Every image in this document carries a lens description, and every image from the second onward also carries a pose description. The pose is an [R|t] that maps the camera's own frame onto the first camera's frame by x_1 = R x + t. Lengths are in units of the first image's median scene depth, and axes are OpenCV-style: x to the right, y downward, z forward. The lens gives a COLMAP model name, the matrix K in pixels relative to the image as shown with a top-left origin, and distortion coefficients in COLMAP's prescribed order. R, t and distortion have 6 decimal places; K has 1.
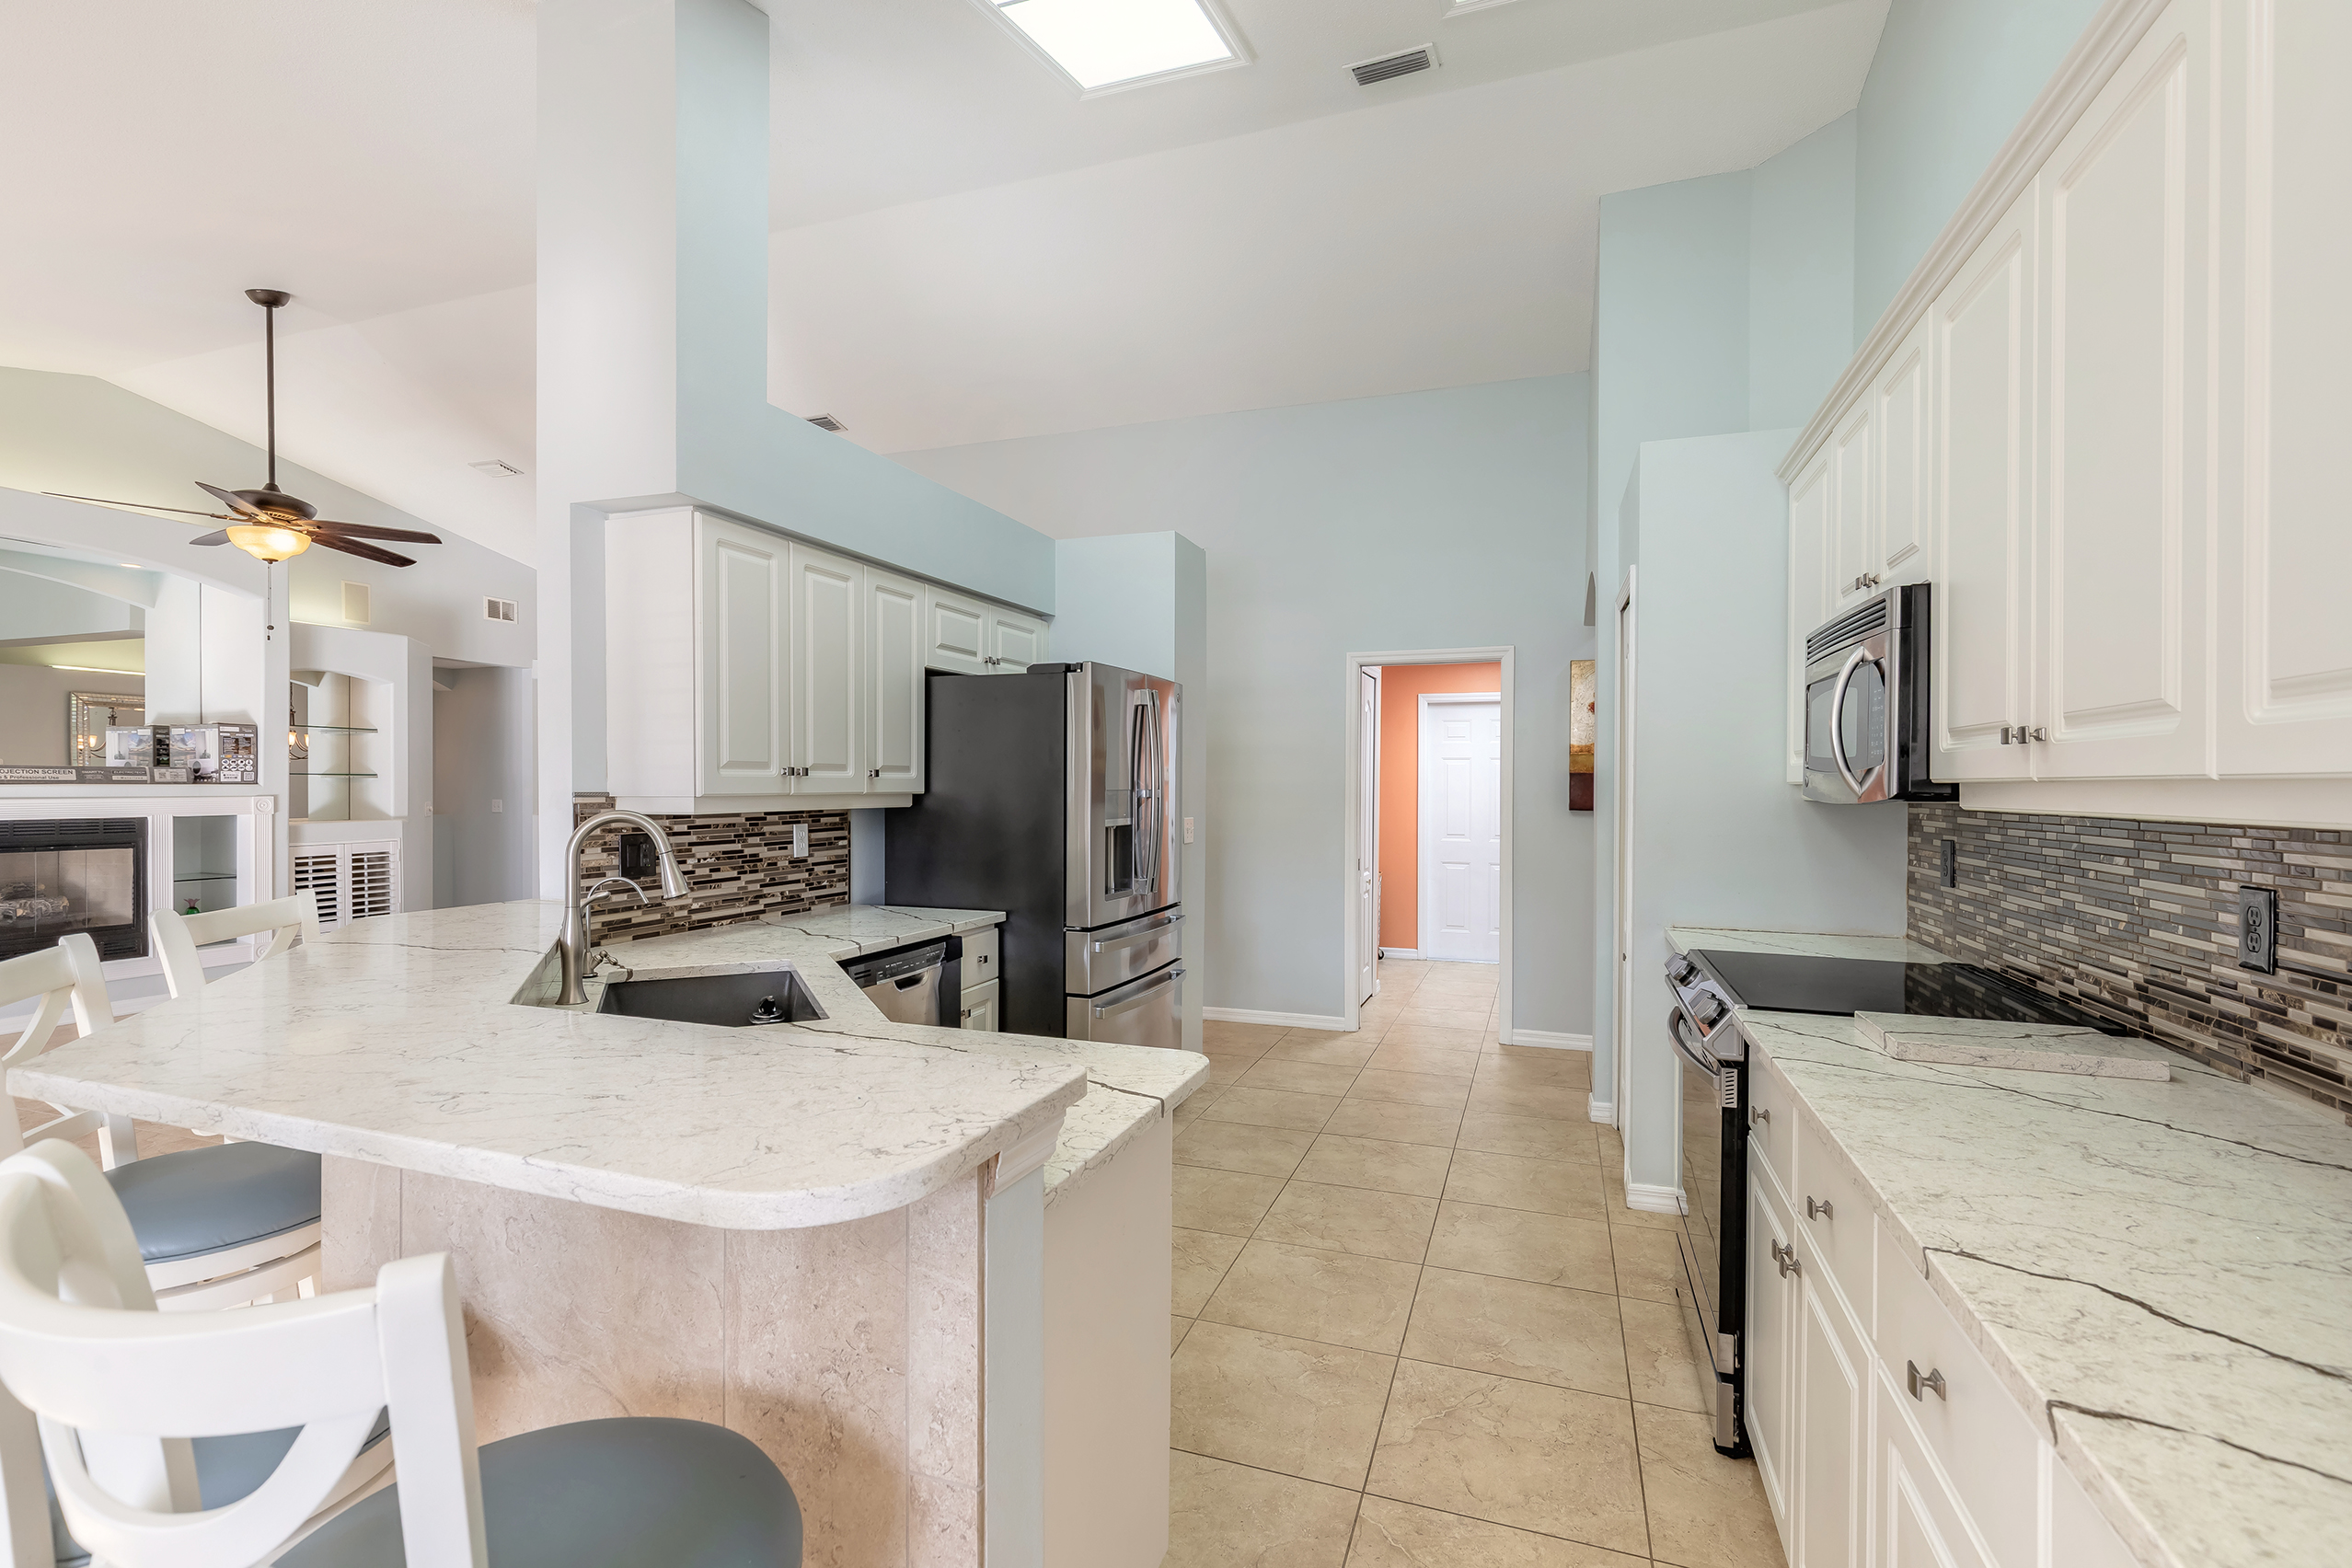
lens RADIAL K [[1057.7, 0, 1177.7], [0, 1057.7, 789.6], [0, 0, 1]] dist [0.008144, -0.002352]
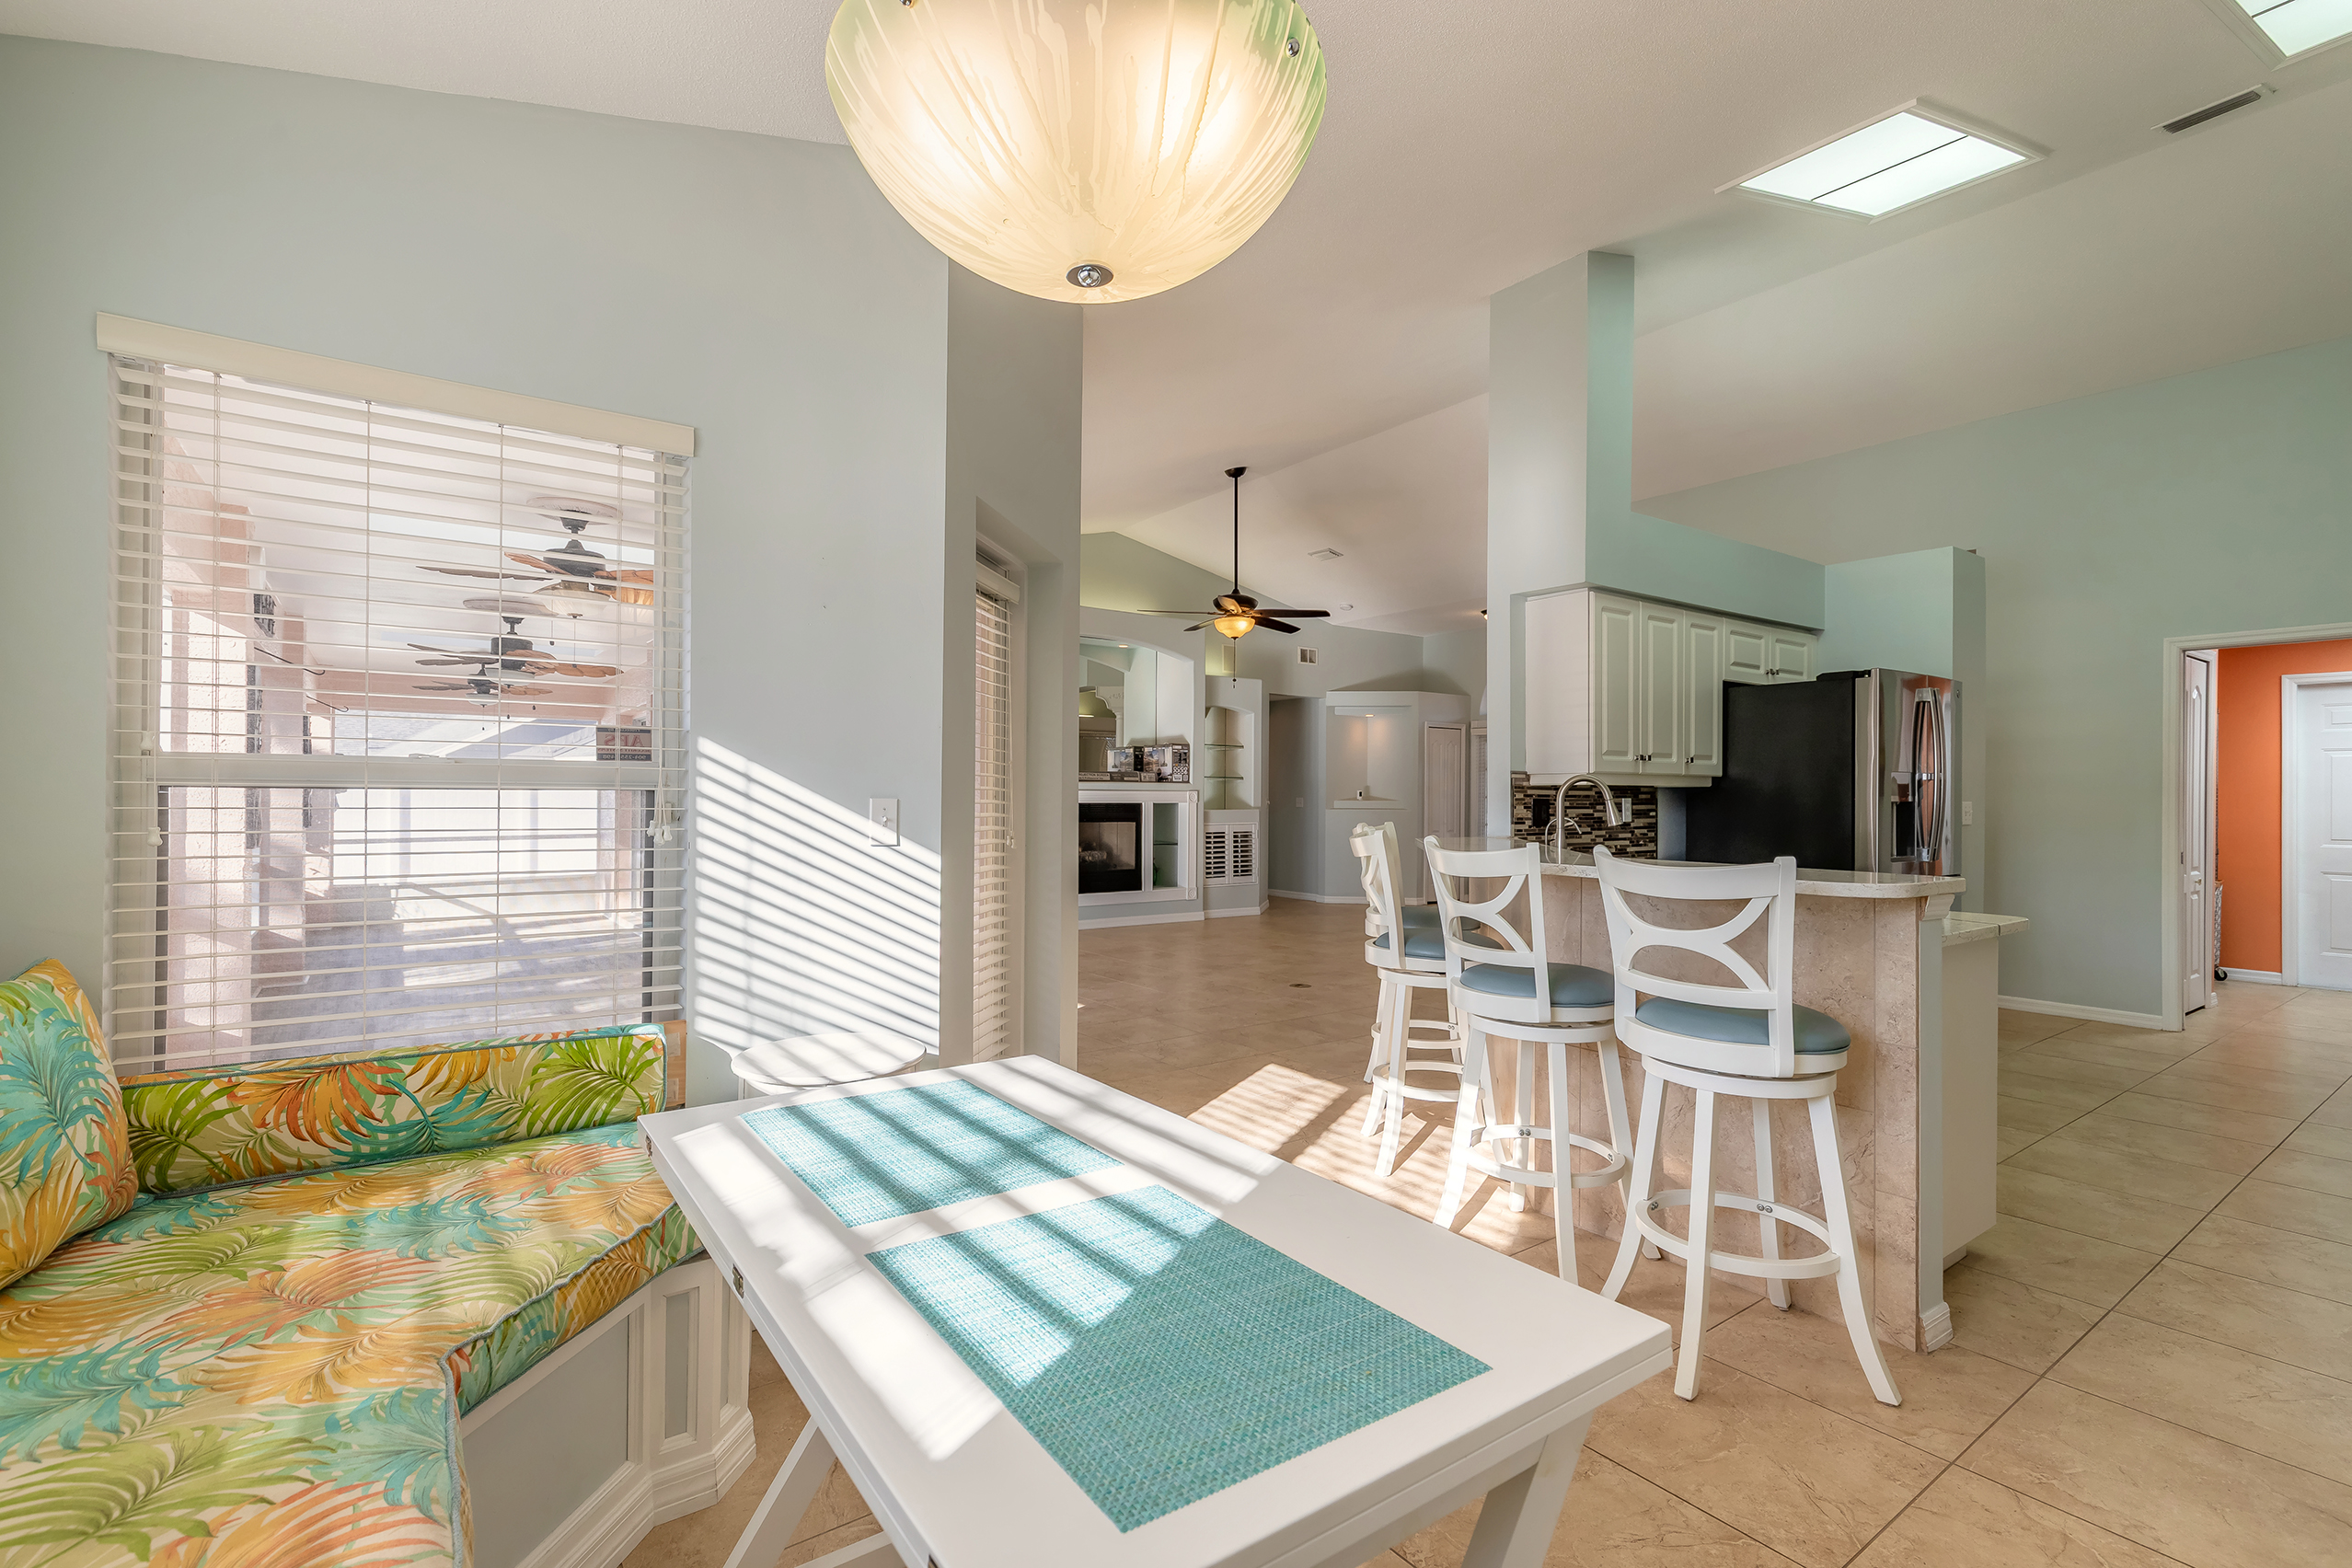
lens RADIAL K [[1057.7, 0, 1169.4], [0, 1057.7, 791.9], [0, 0, 1]] dist [0.008144, -0.002352]
pose [[0.824388, 0.000289, -0.566025, -0.051260], [-0.007109, 0.999926, -0.009842, 0.034968], [0.565981, 0.012137, 0.824329, -0.408133]]
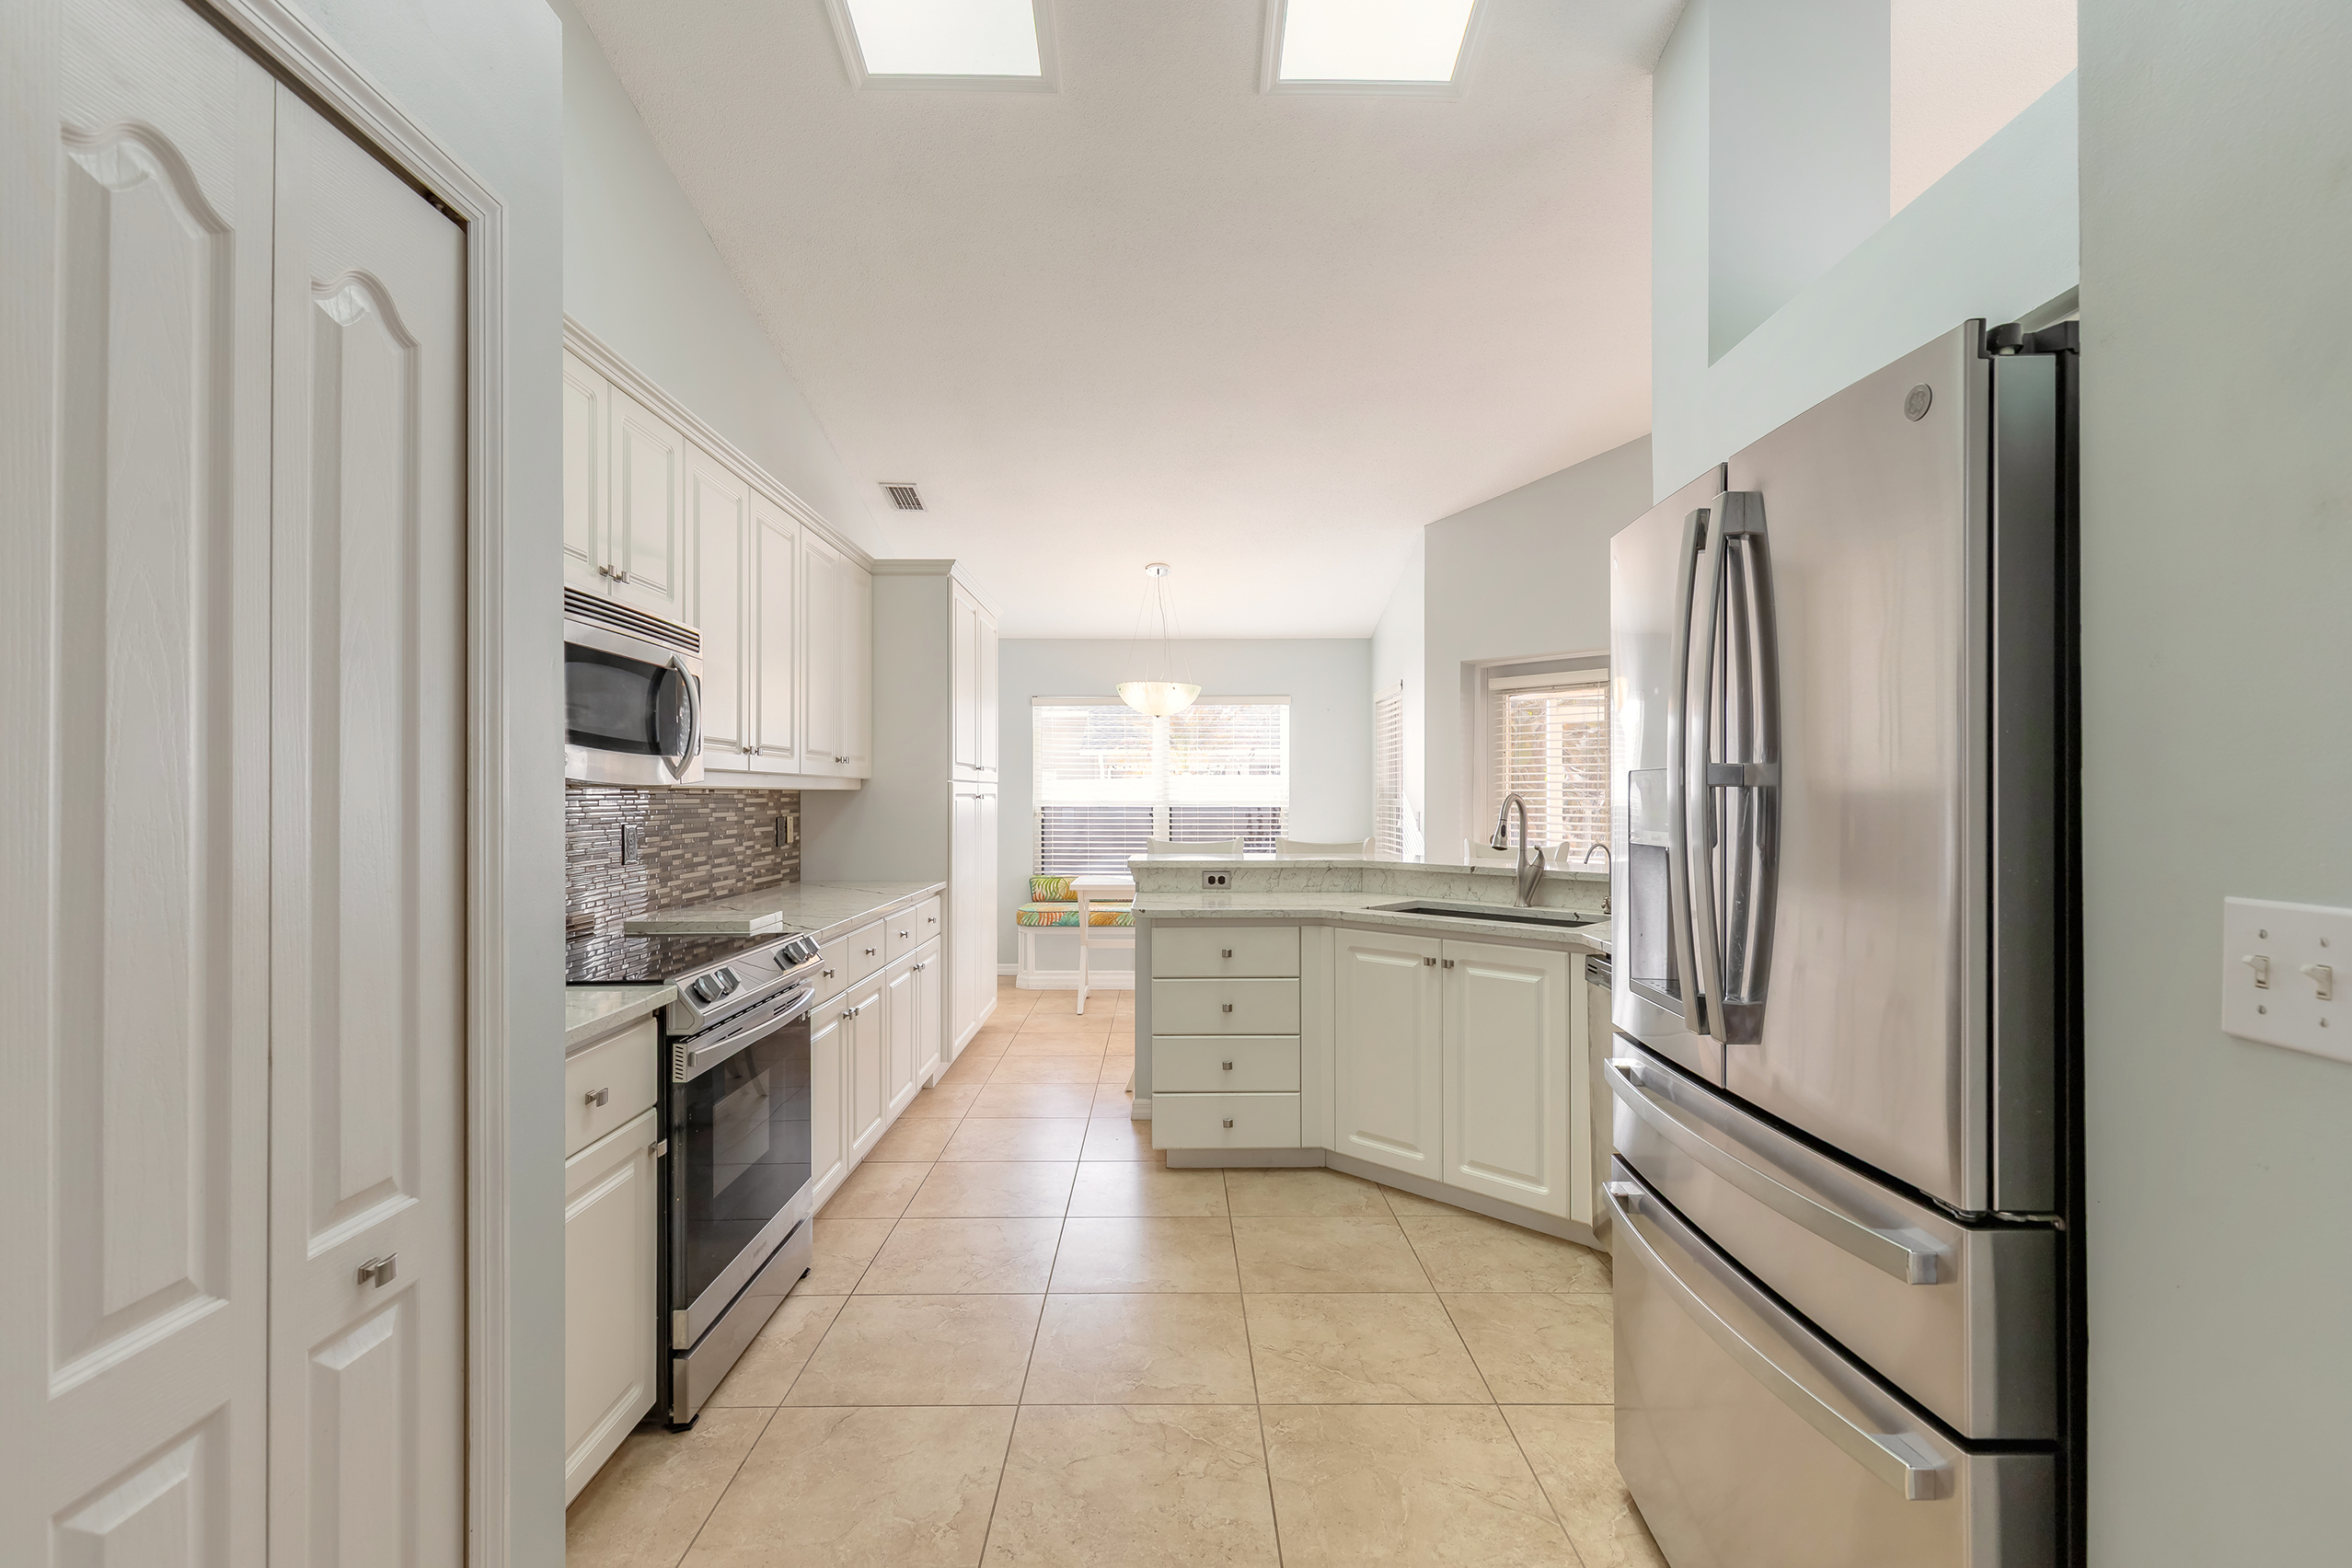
lens RADIAL K [[1057.7, 0, 1177.0], [0, 1057.7, 776.0], [0, 0, 1]] dist [0.008144, -0.002352]
pose [[-0.939903, -0.010081, -0.341292, 0.258969], [-0.005279, 0.999874, -0.014998, 0.009426], [0.341400, -0.012295, -0.939838, 1.170085]]
